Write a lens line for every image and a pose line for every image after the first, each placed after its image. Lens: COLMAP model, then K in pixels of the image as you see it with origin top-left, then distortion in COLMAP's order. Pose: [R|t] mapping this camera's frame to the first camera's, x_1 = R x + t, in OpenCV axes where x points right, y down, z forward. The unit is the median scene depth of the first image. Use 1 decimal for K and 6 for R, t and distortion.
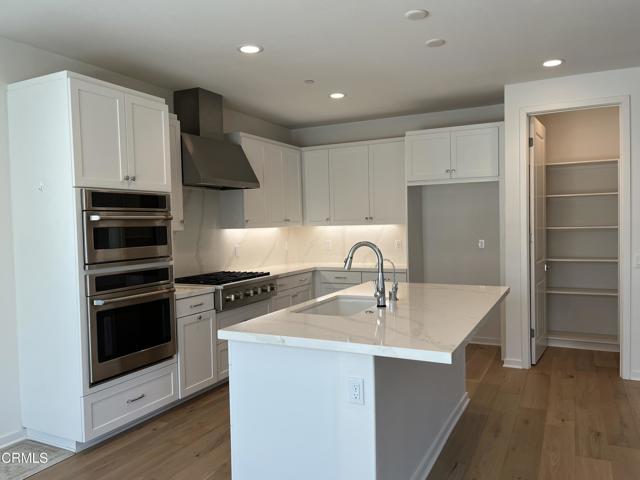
lens RADIAL K [[490.1, 0, 320.0], [0, 490.1, 240.0], [0, 0, 1]] dist [0.002030, -0.005700]
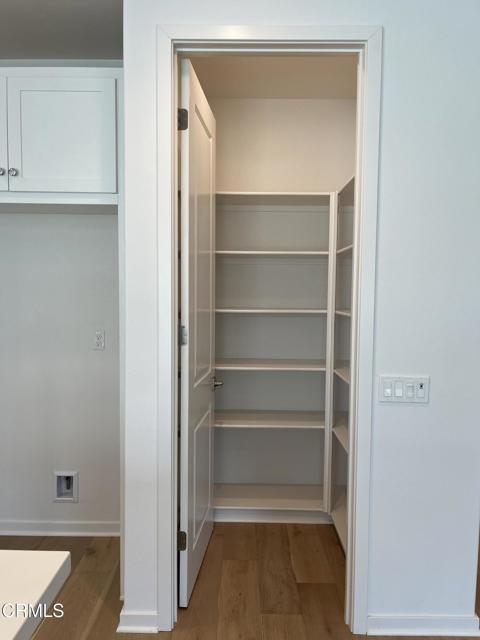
lens RADIAL K [[481.8, 0, 241.3], [0, 481.8, 327.7], [0, 0, 1]] dist [0.006460, -0.001574]
pose [[0.892034, -0.001598, 0.451966, 0.270153], [-0.014668, 0.999365, 0.032484, -0.025812], [-0.451731, -0.035606, 0.891443, 0.560580]]
